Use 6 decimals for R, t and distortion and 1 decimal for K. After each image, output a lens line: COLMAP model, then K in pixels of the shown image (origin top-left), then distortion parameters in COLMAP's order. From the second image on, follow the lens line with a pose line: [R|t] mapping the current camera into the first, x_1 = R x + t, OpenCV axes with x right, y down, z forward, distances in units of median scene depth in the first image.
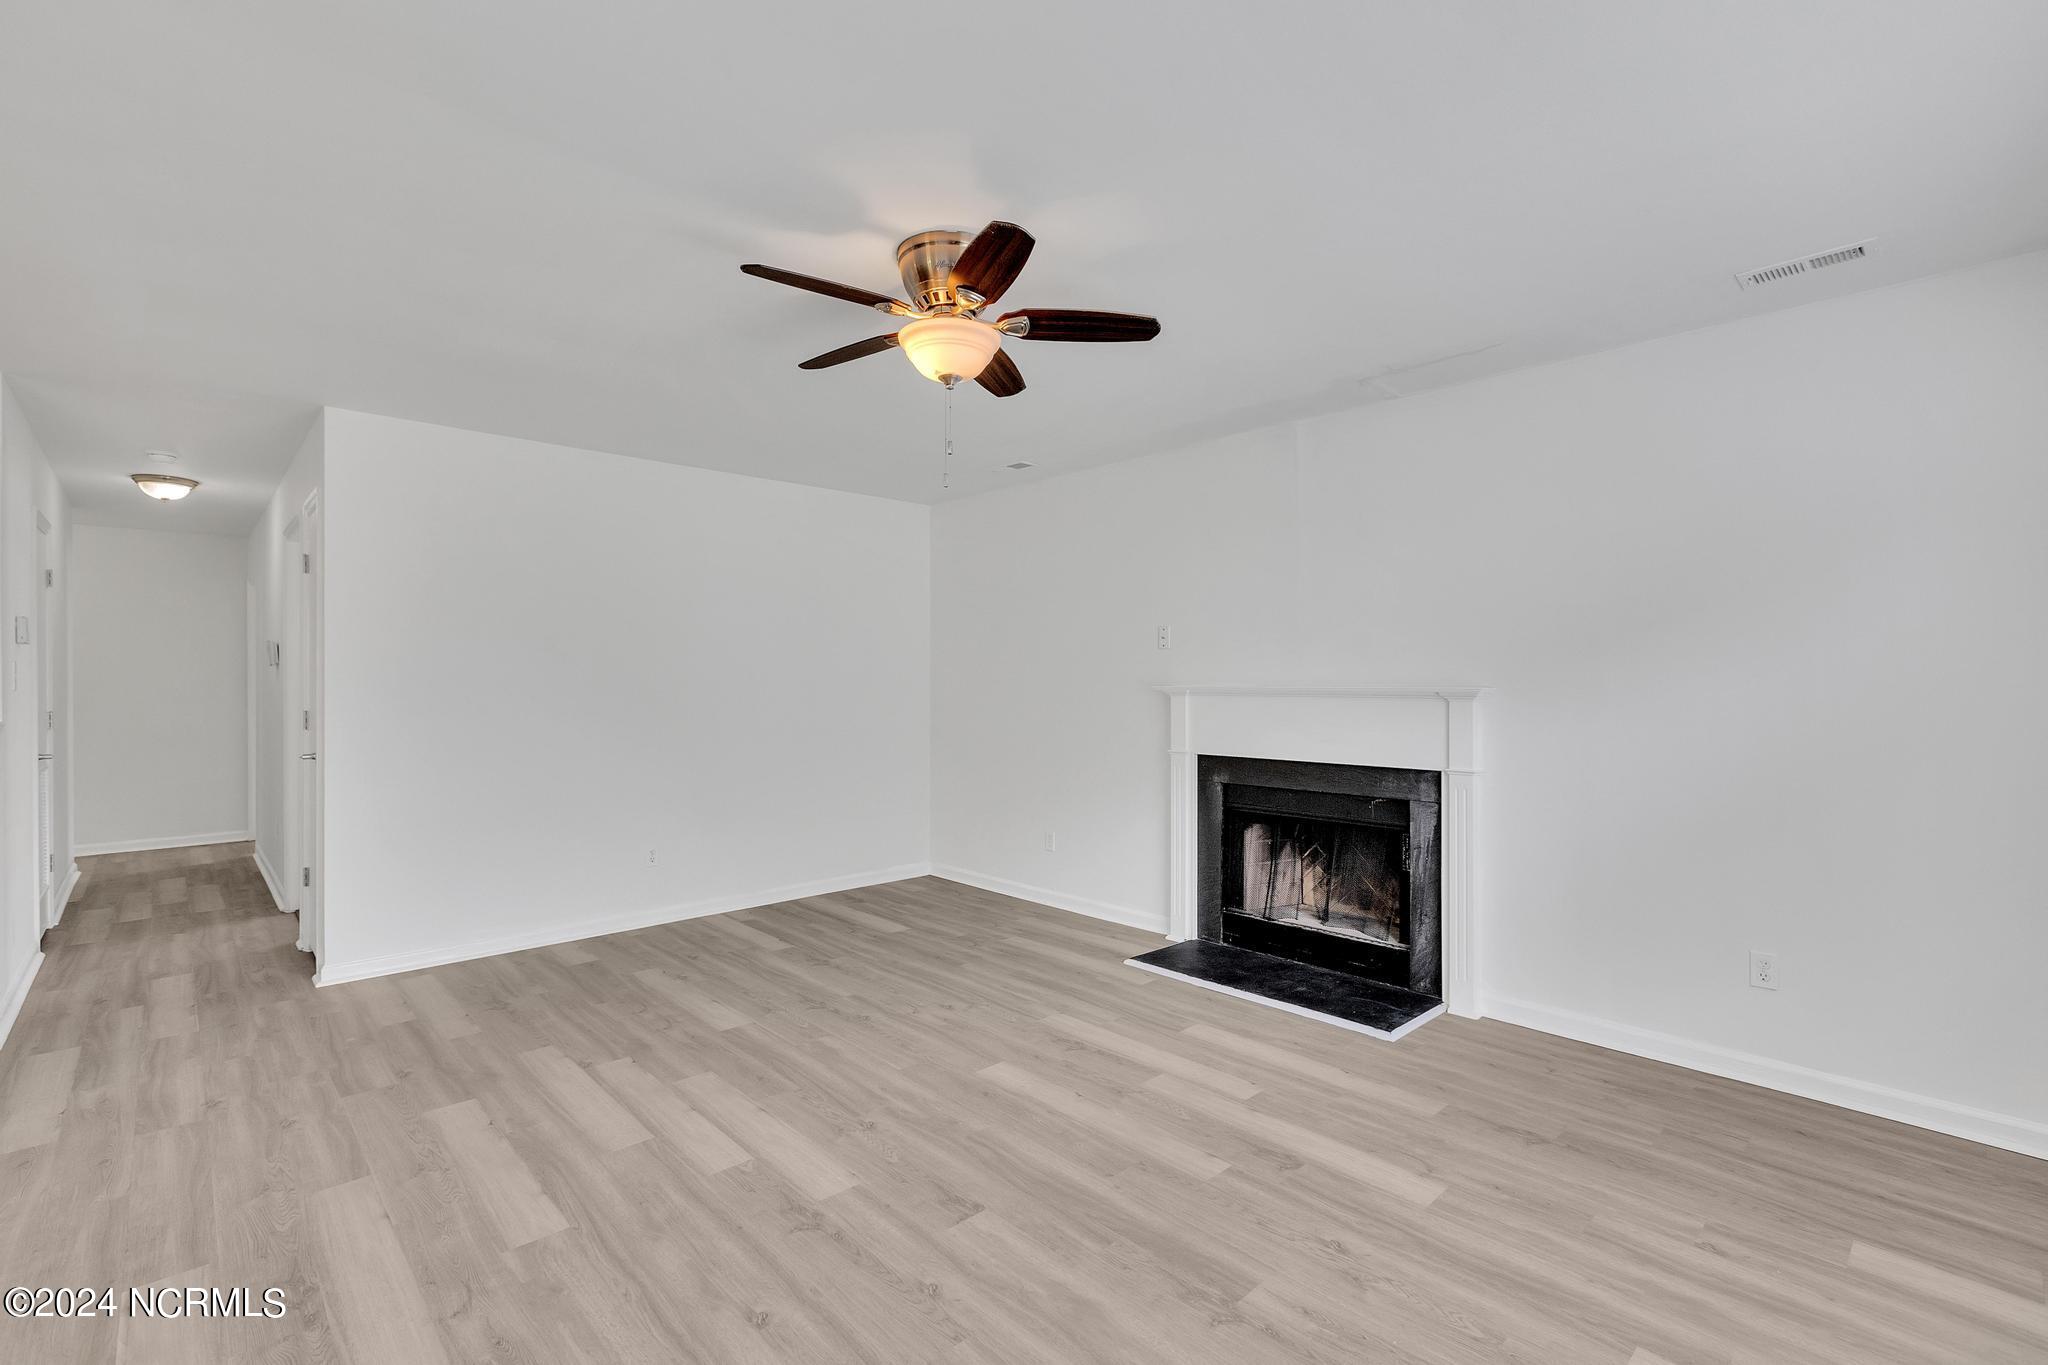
lens RADIAL K [[911.9, 0, 1033.9], [0, 911.9, 683.4], [0, 0, 1]] dist [0.001489, -0.002068]
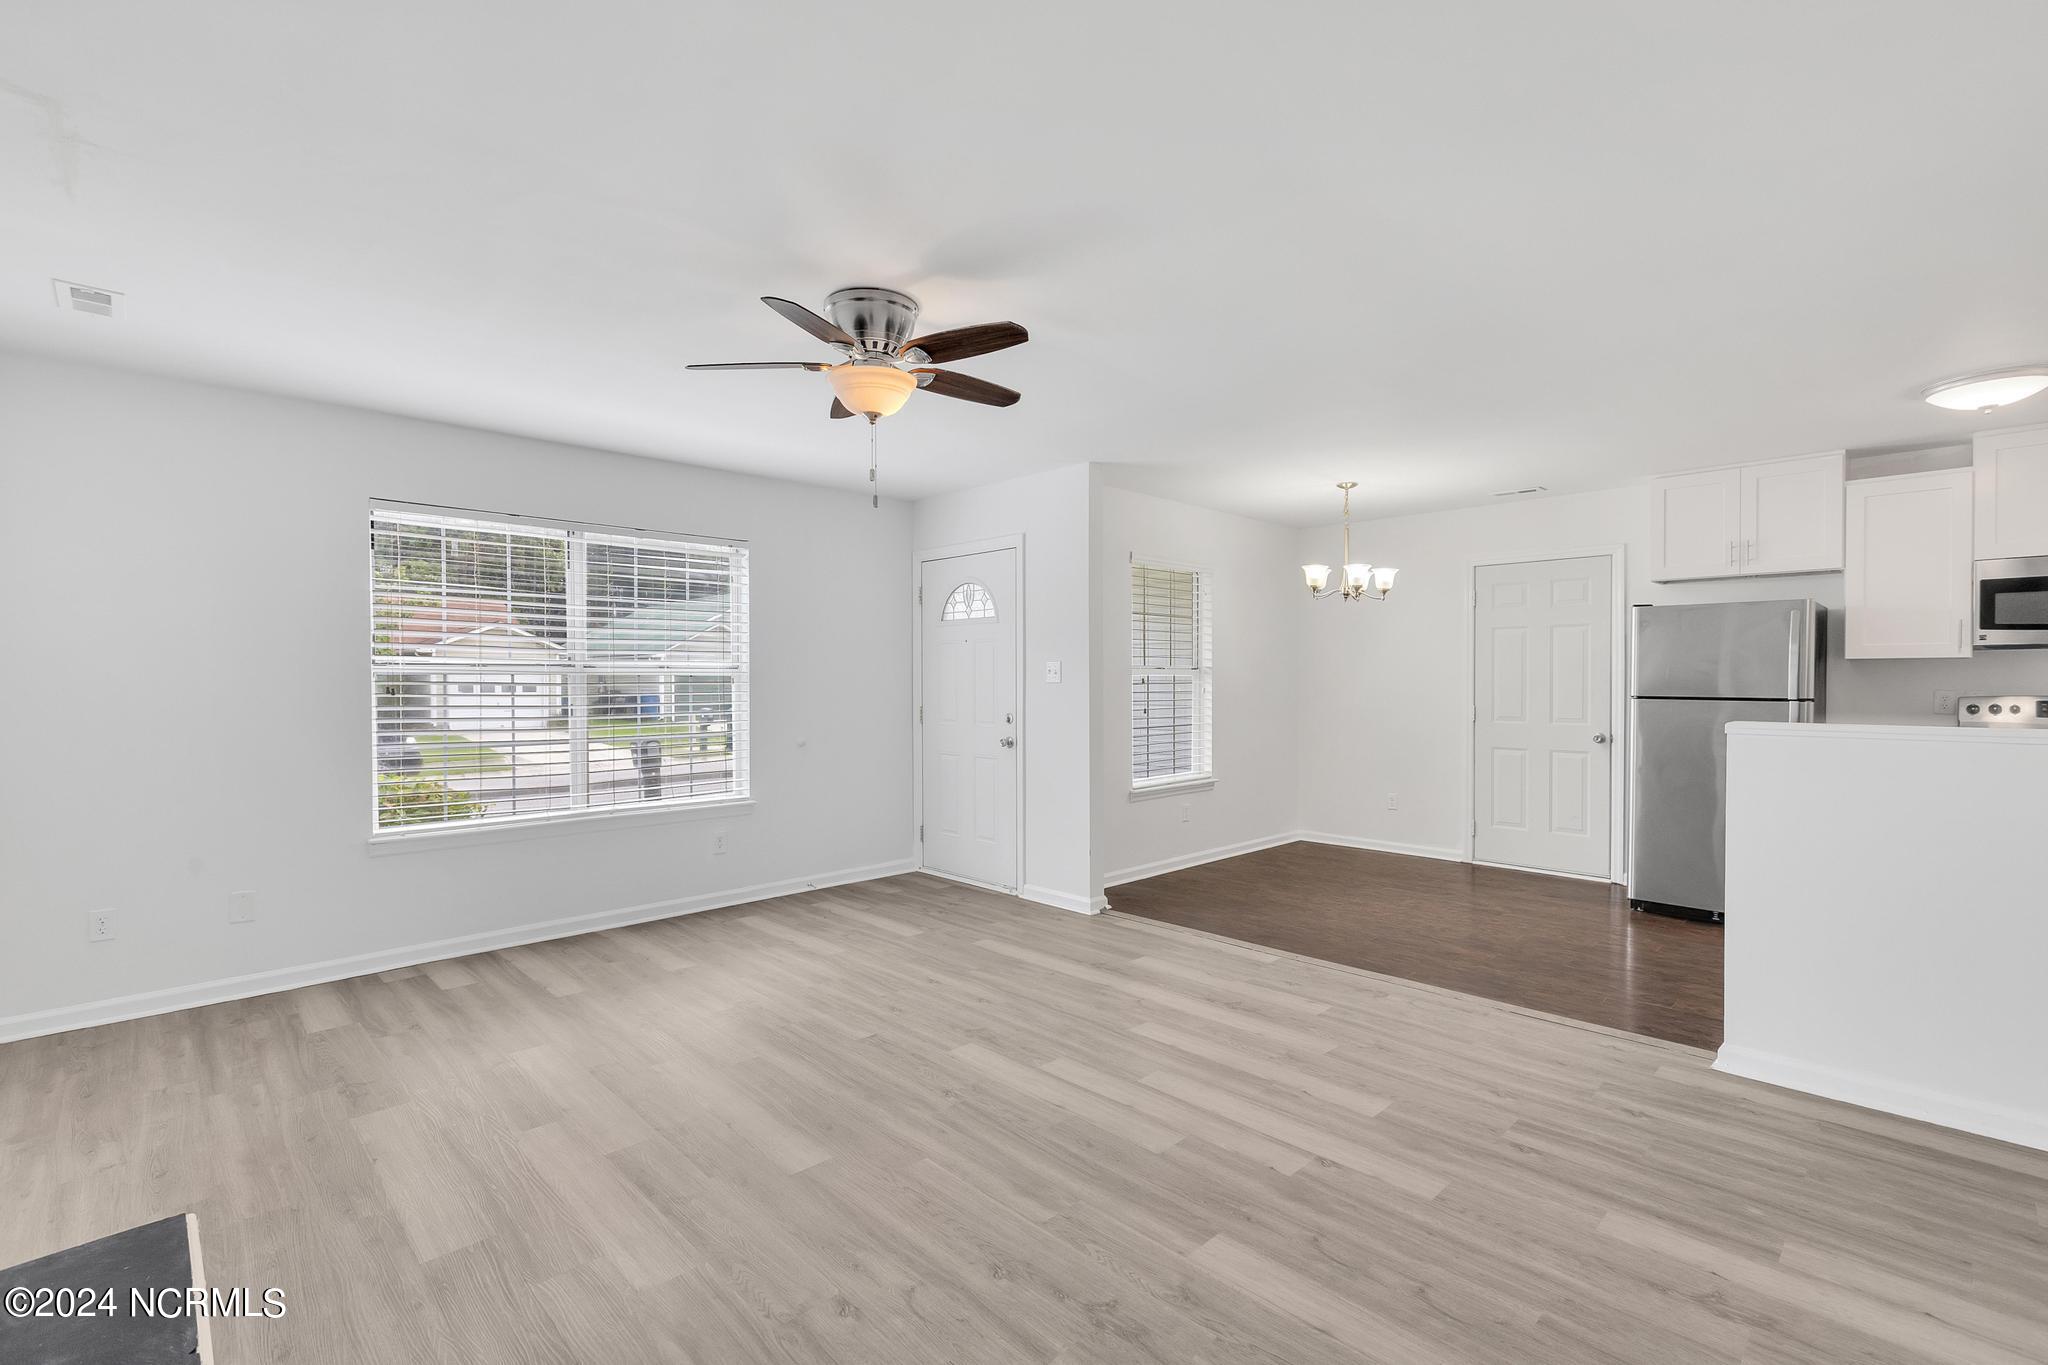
lens RADIAL K [[911.9, 0, 1025.1], [0, 911.9, 684.5], [0, 0, 1]] dist [0.001489, -0.002068]
pose [[-0.999923, 0.002282, -0.012227, -0.203976], [0.002175, 0.999959, 0.008810, -0.002336], [0.012247, 0.008783, -0.999886, 1.631757]]
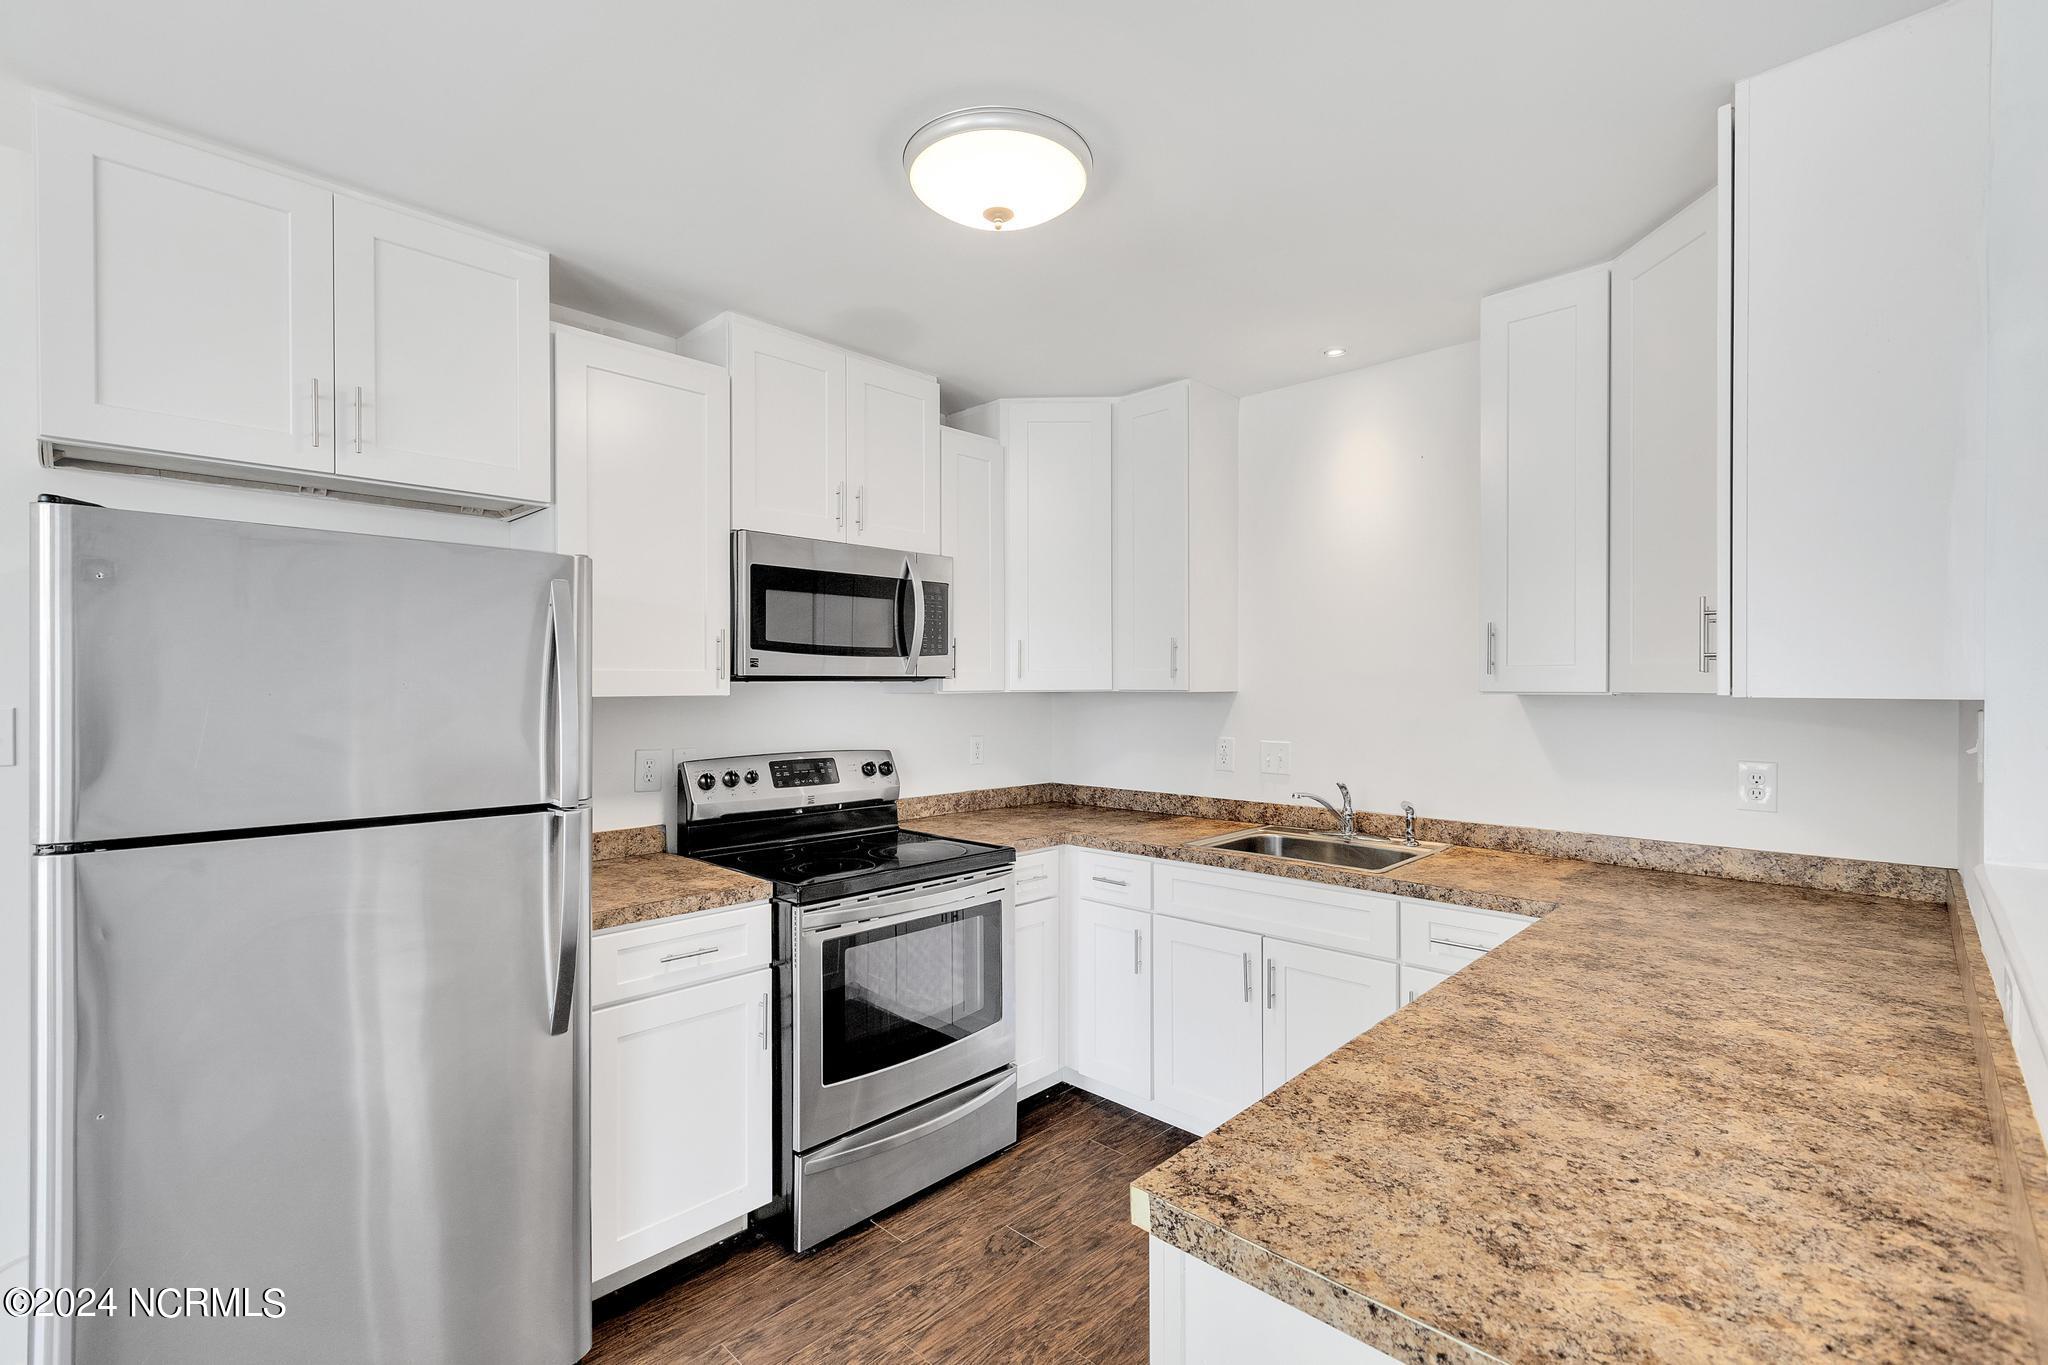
lens RADIAL K [[911.9, 0, 1031.0], [0, 911.9, 688.3], [0, 0, 1]] dist [0.001489, -0.002068]
pose [[0.046262, 0.005330, -0.998915, -0.806728], [-0.003263, 0.999981, 0.005185, -0.038179], [0.998924, 0.003020, 0.046278, 0.557735]]
